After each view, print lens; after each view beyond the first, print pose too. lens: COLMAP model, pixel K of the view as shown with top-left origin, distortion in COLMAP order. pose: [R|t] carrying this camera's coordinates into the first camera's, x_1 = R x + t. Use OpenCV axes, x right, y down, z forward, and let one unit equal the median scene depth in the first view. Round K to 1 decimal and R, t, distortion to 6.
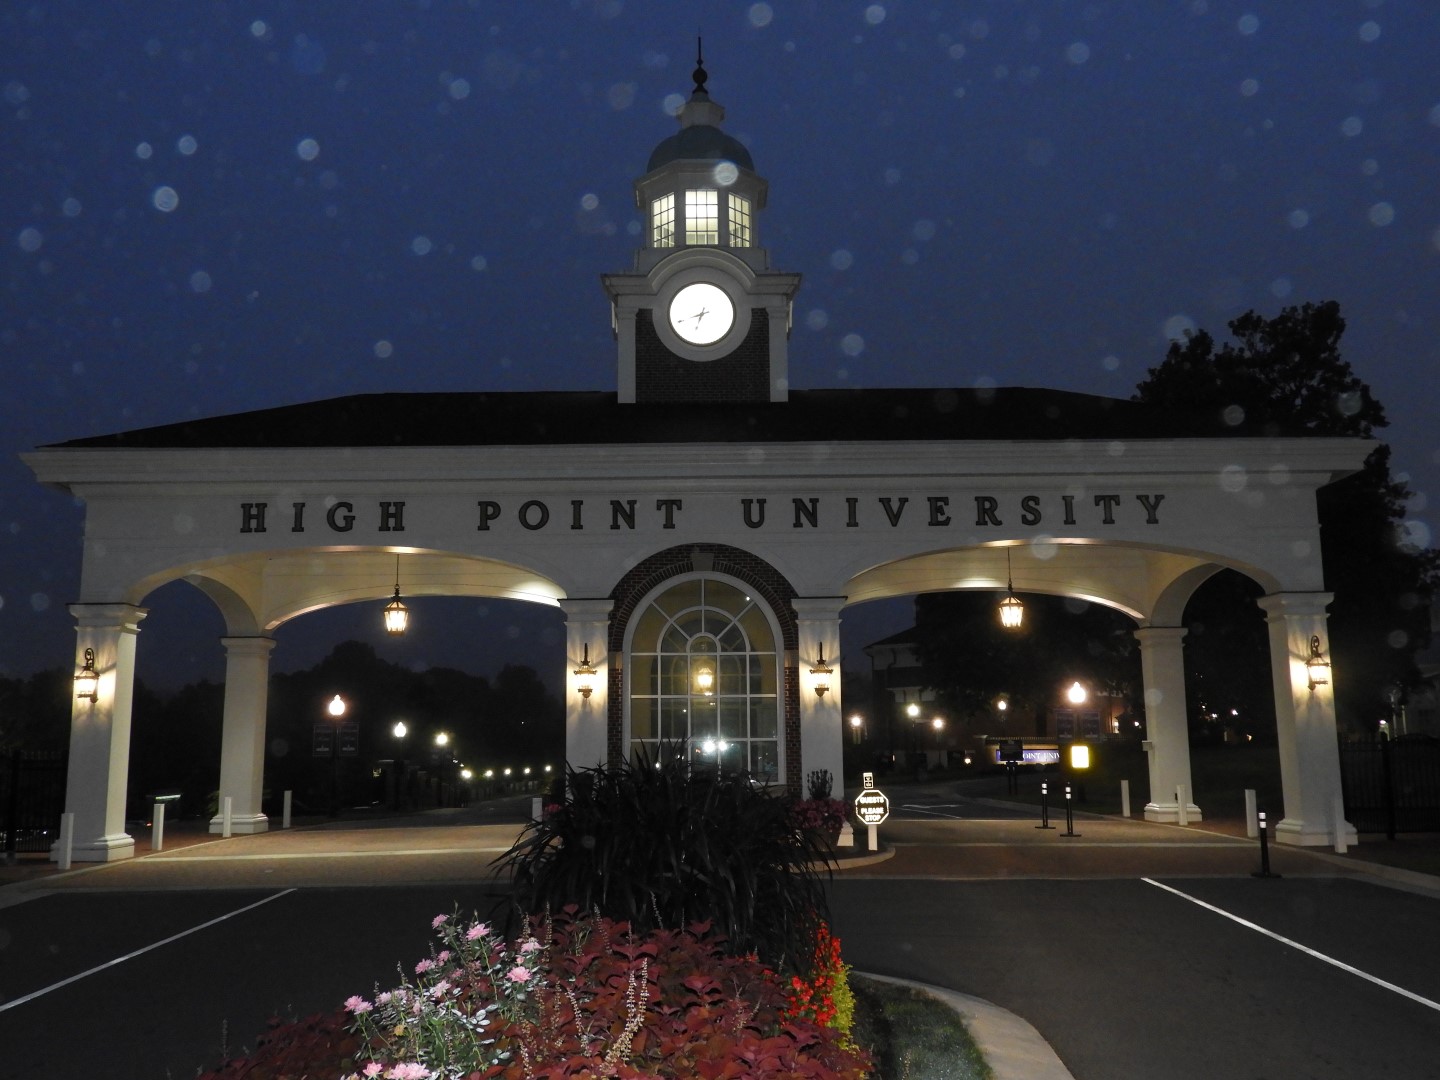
lens RADIAL K [[1337.8, 0, 720.0], [0, 1337.8, 540.0], [0, 0, 1]] dist [-0.012348, -0.009068]
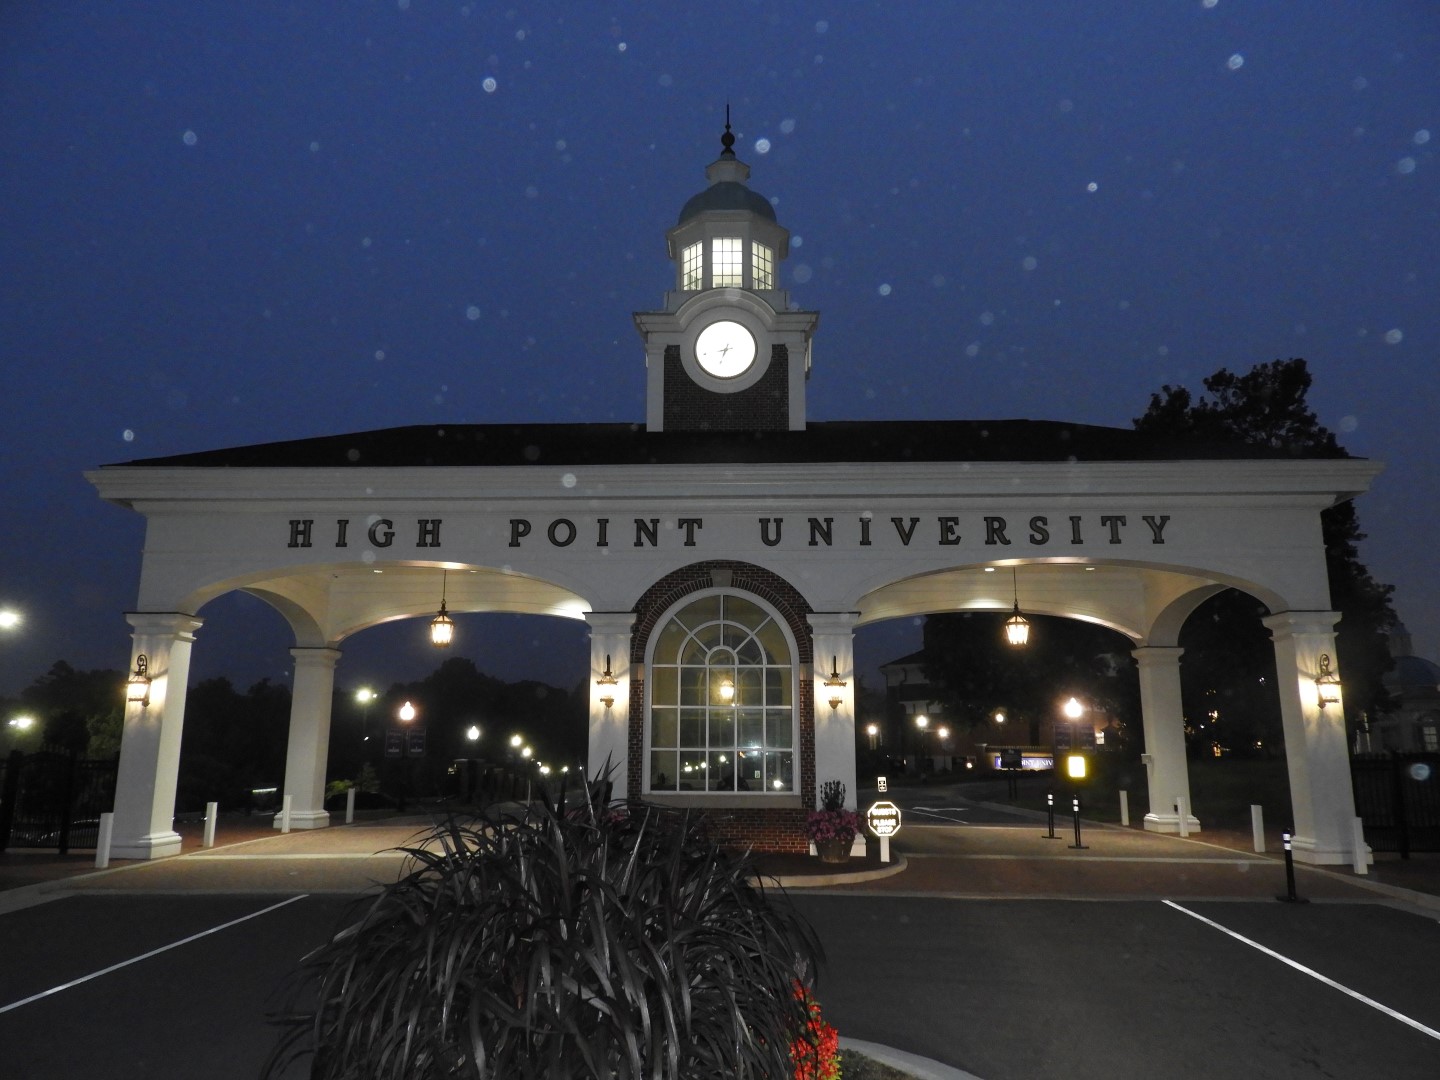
lens RADIAL K [[1057.7, 0, 720.0], [0, 1057.7, 540.0], [0, 0, 1]] dist [-0.006244, -0.002017]
pose [[0.999026, 0.004938, -0.043842, 0.021647], [-0.006678, 0.999193, -0.039619, 0.019379], [0.043611, 0.039873, 0.998253, 0.171669]]
